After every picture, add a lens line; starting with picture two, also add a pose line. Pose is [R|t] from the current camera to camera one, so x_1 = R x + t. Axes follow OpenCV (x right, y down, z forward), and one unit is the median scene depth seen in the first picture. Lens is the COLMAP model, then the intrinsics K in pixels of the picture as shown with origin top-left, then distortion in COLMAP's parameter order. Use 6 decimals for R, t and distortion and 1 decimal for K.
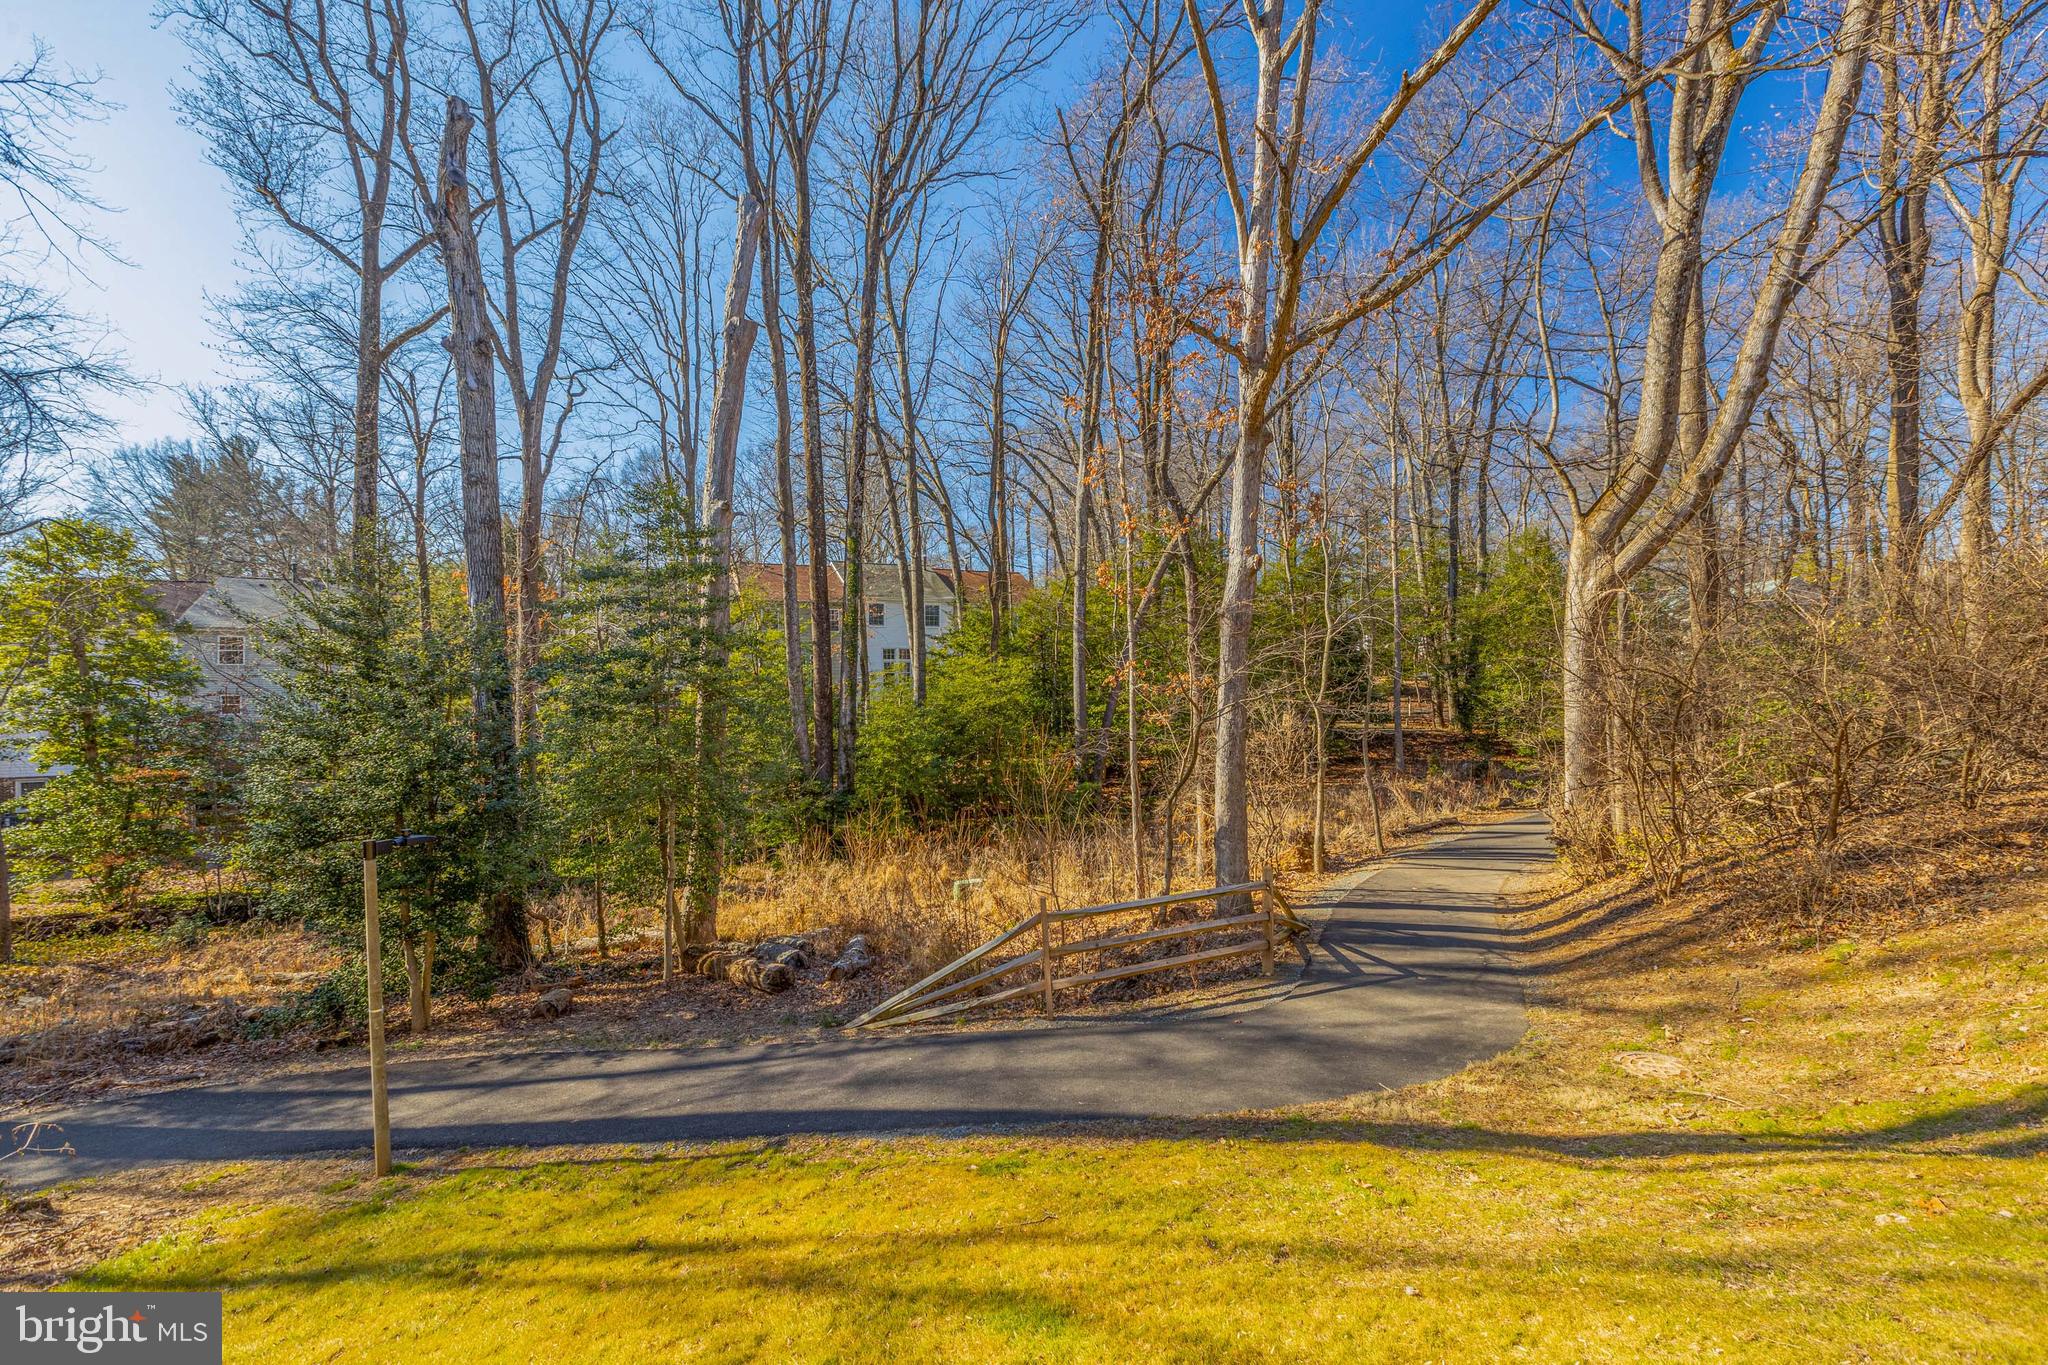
lens RADIAL K [[903.6, 0, 1029.8], [0, 903.6, 676.1], [0, 0, 1]] dist [-0.001360, 0.000030]
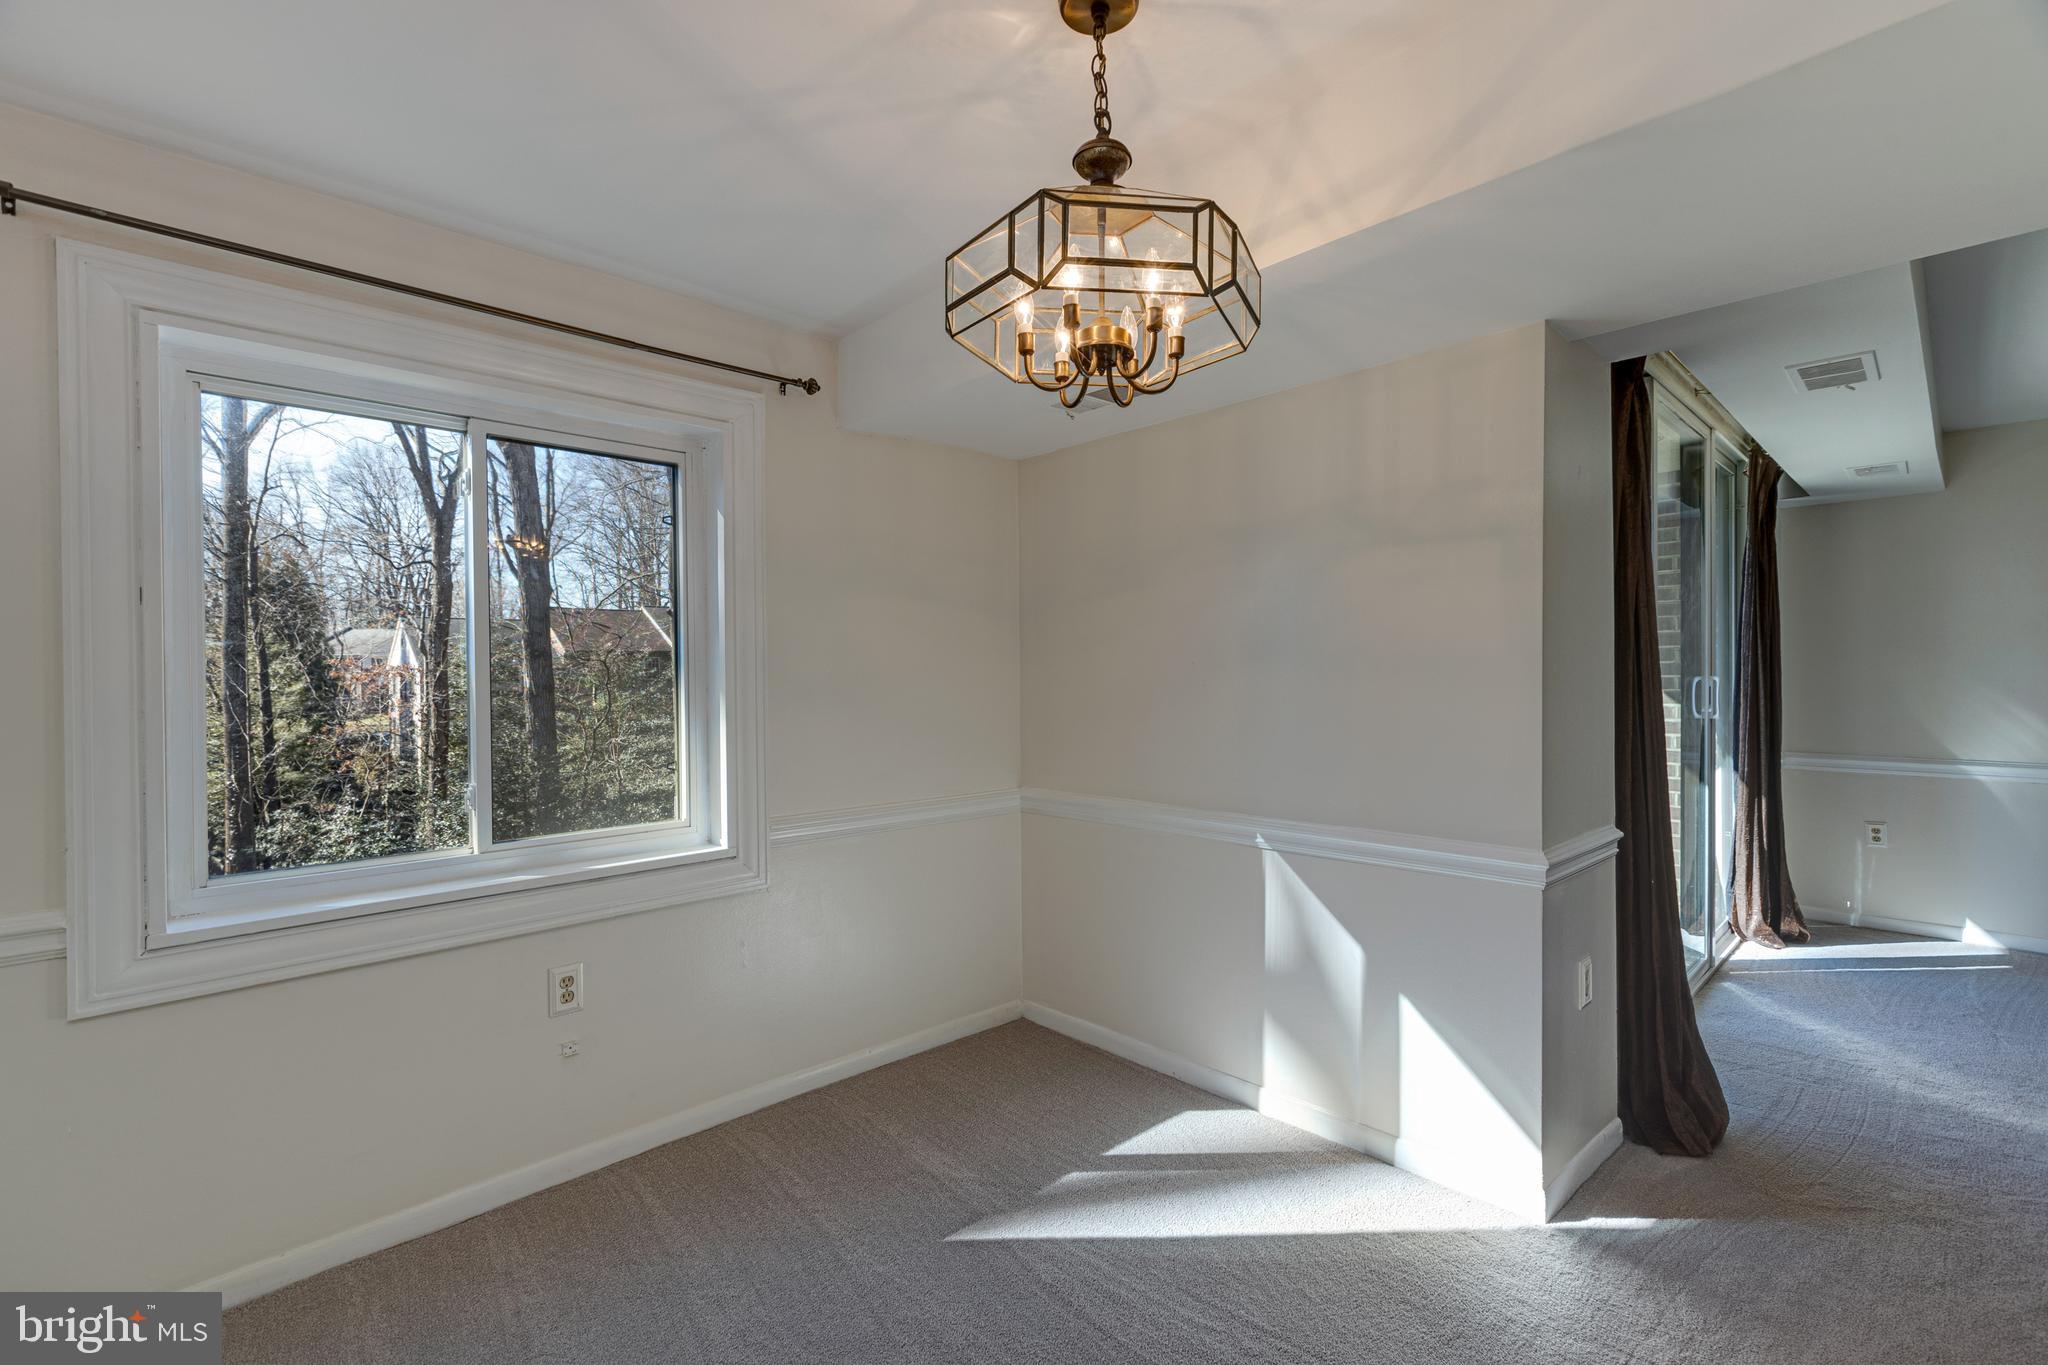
lens RADIAL K [[910.3, 0, 1023.2], [0, 910.3, 676.6], [0, 0, 1]] dist [0.002461, 0.000799]
pose [[0.958780, -0.000038, 0.284148, -0.187697], [-0.002577, 0.999958, 0.008828, -0.111923], [-0.284137, -0.009196, 0.958740, -0.212437]]
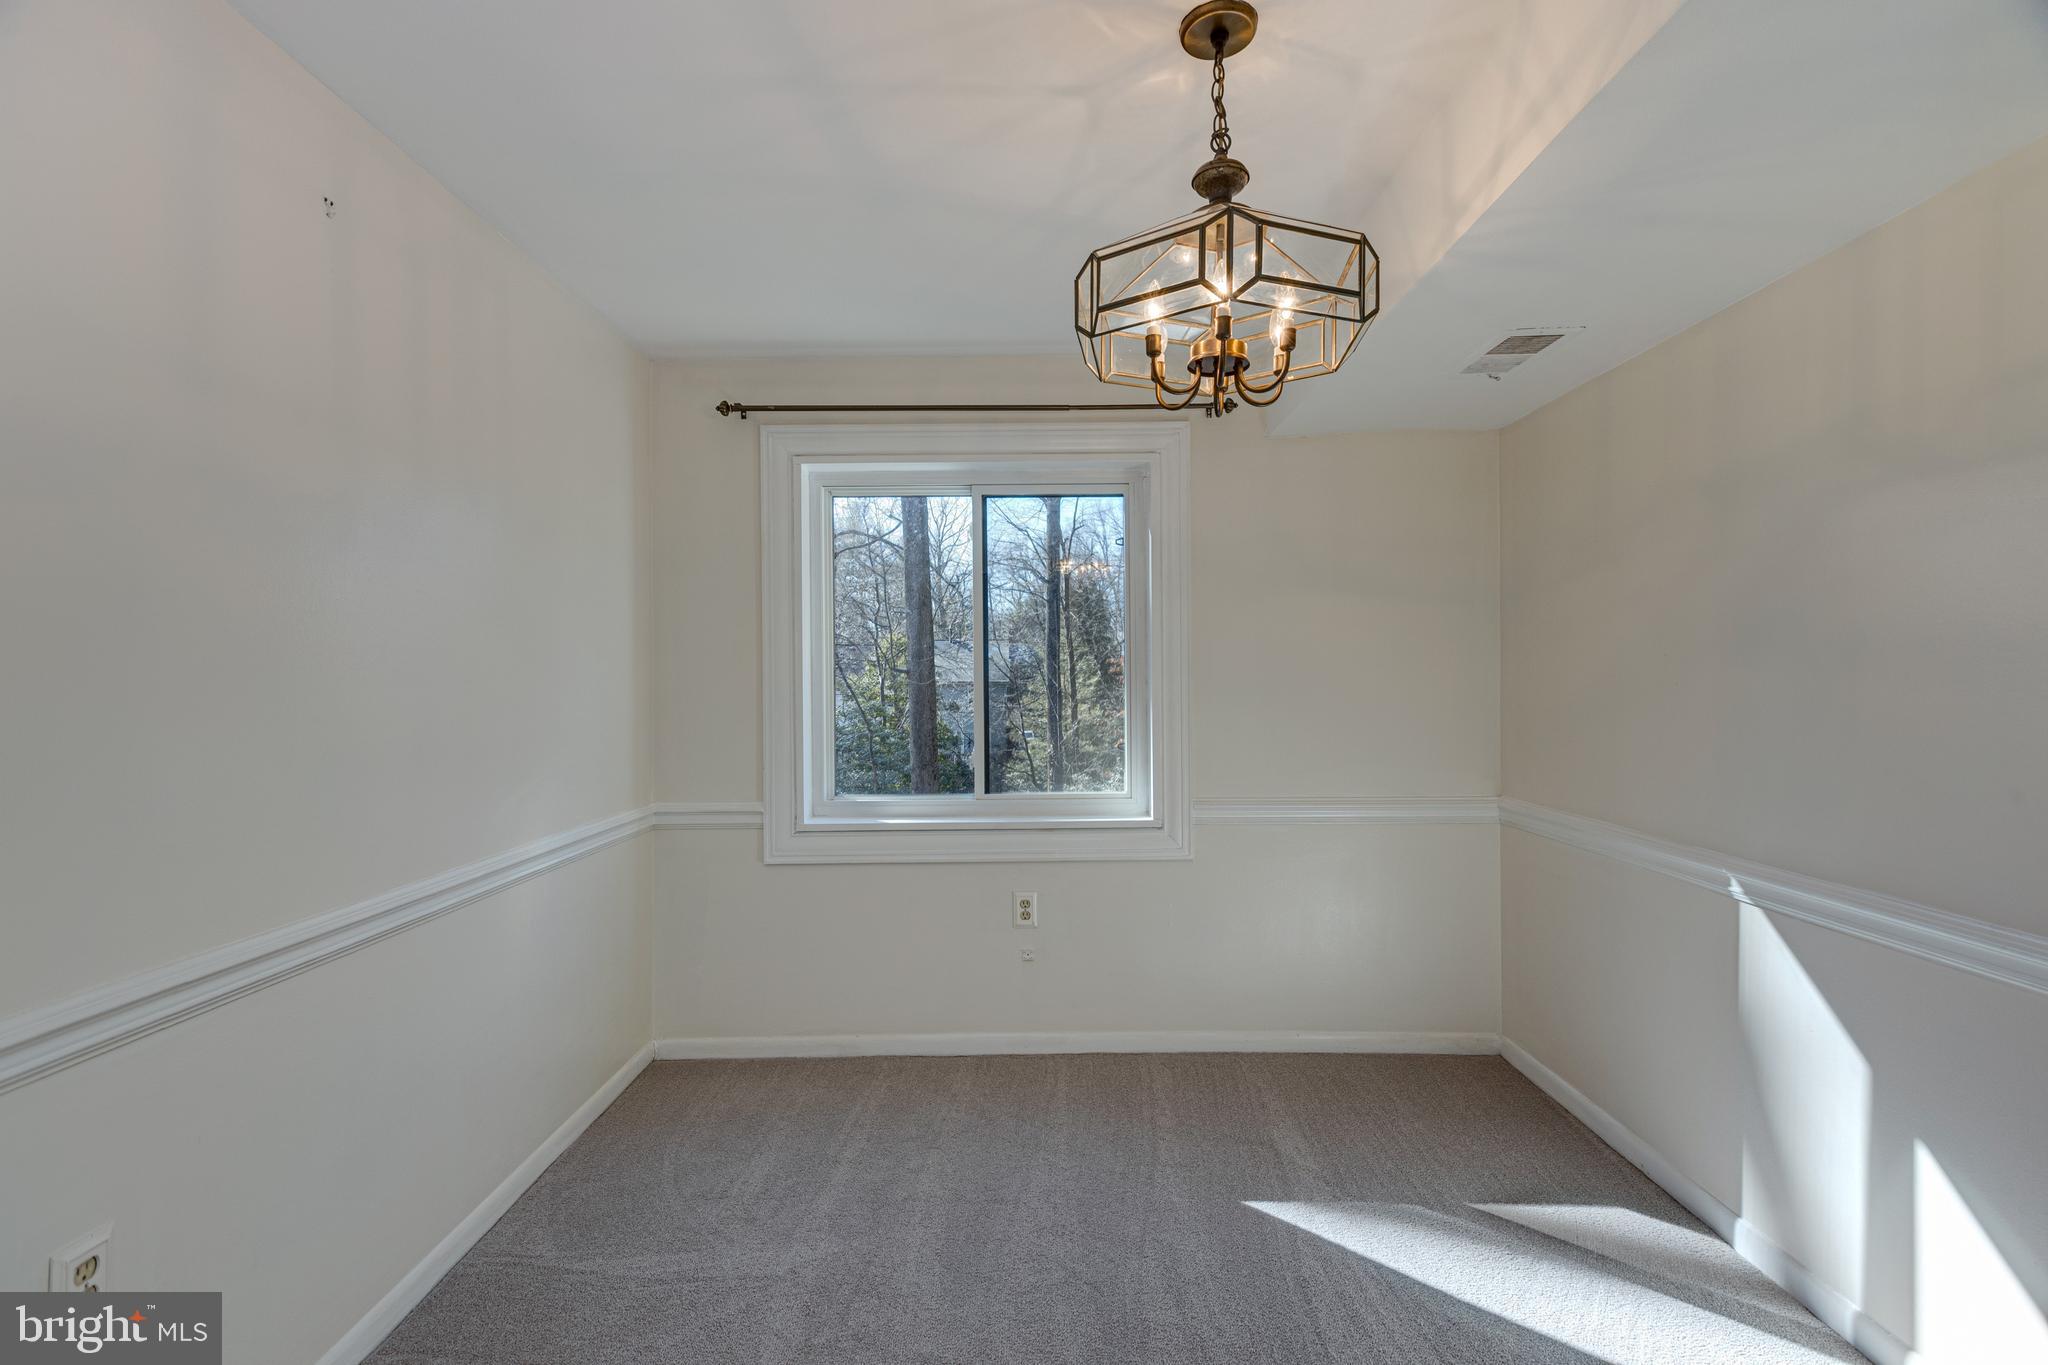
lens RADIAL K [[907.4, 0, 1026.1], [0, 907.4, 677.1], [0, 0, 1]] dist [0.003199, 0.000237]
pose [[0.888832, 0.003241, -0.458222, -0.153937], [0.003544, 0.999896, 0.013948, -0.111985], [0.458220, -0.014021, 0.888728, -0.217575]]
